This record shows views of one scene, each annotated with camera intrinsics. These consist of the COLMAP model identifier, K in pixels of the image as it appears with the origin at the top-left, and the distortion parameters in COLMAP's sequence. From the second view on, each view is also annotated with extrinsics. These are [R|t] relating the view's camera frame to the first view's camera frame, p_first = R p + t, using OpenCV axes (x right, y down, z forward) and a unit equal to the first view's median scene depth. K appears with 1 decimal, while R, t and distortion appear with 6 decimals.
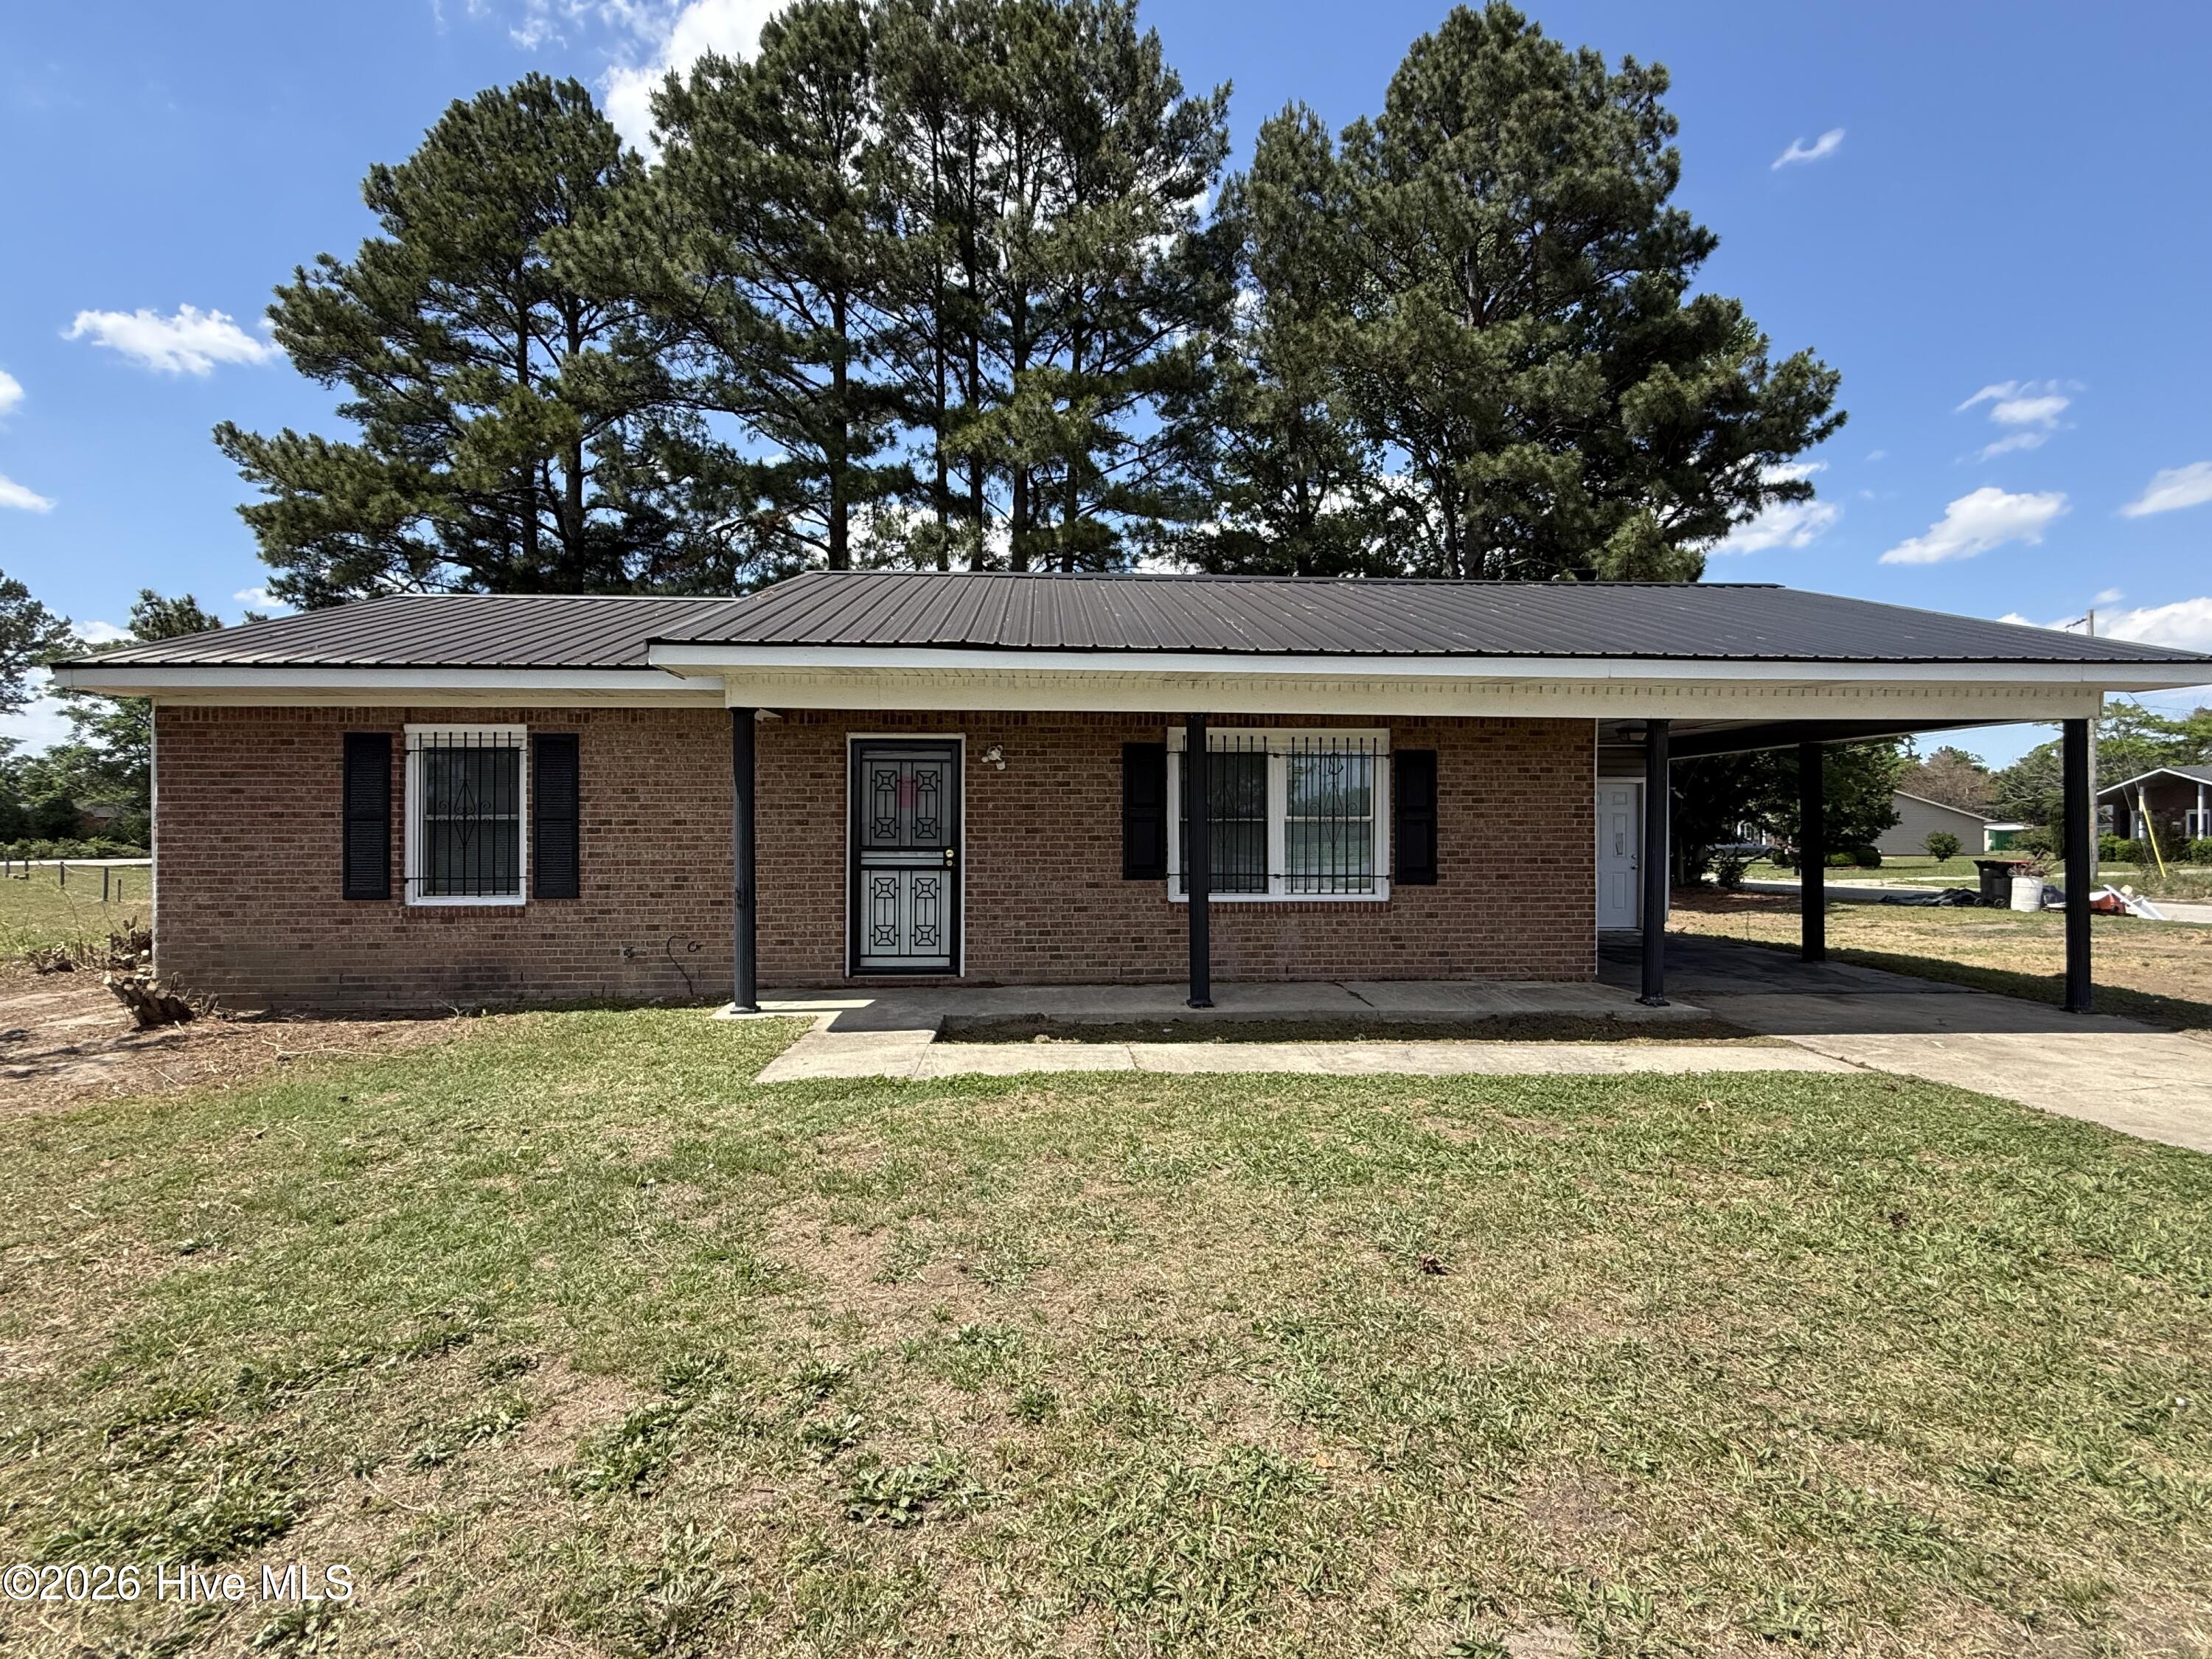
lens RADIAL K [[1056.2, 0, 1106.0], [0, 1056.2, 829.5], [0, 0, 1]] dist [0.000536, 0.000600]
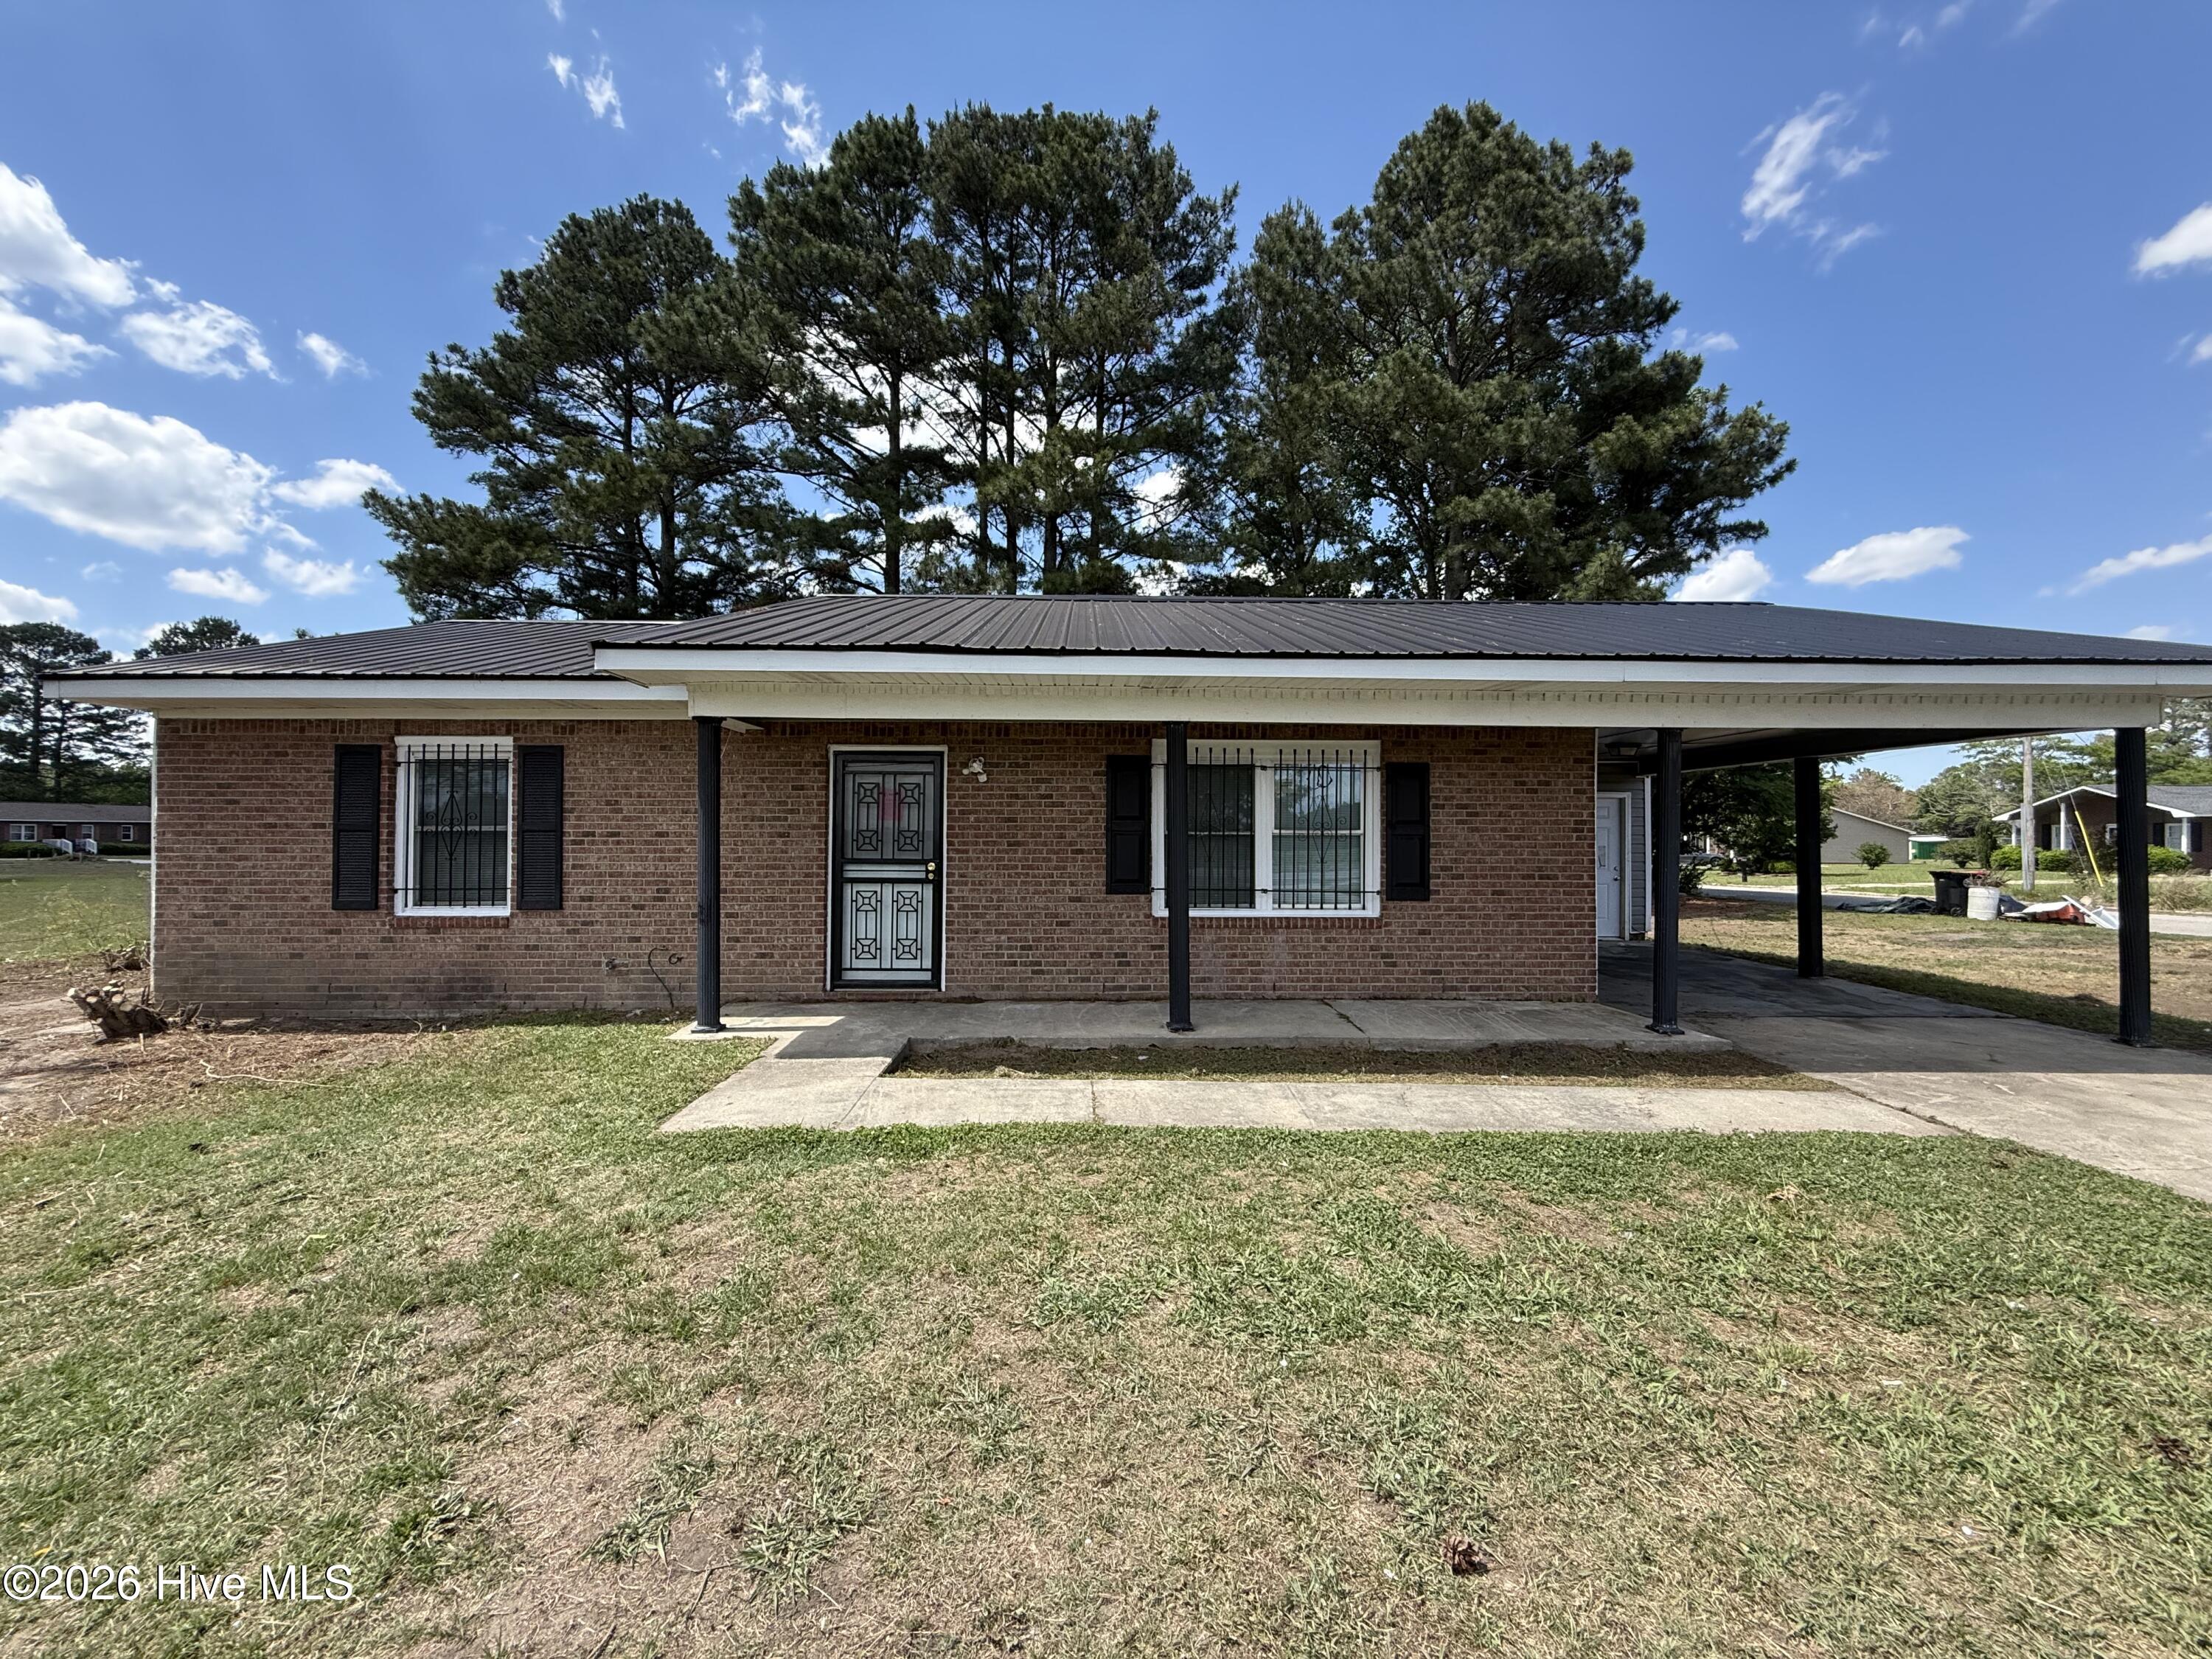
lens RADIAL K [[880.5, 0, 1100.6], [0, 880.5, 828.1], [0, 0, 1]] dist [-0.000760, 0.000124]
pose [[0.999180, 0.003034, -0.040374, 0.043497], [-0.003449, 0.999942, -0.010189, -0.005288], [0.040341, 0.010320, 0.999133, 0.178722]]
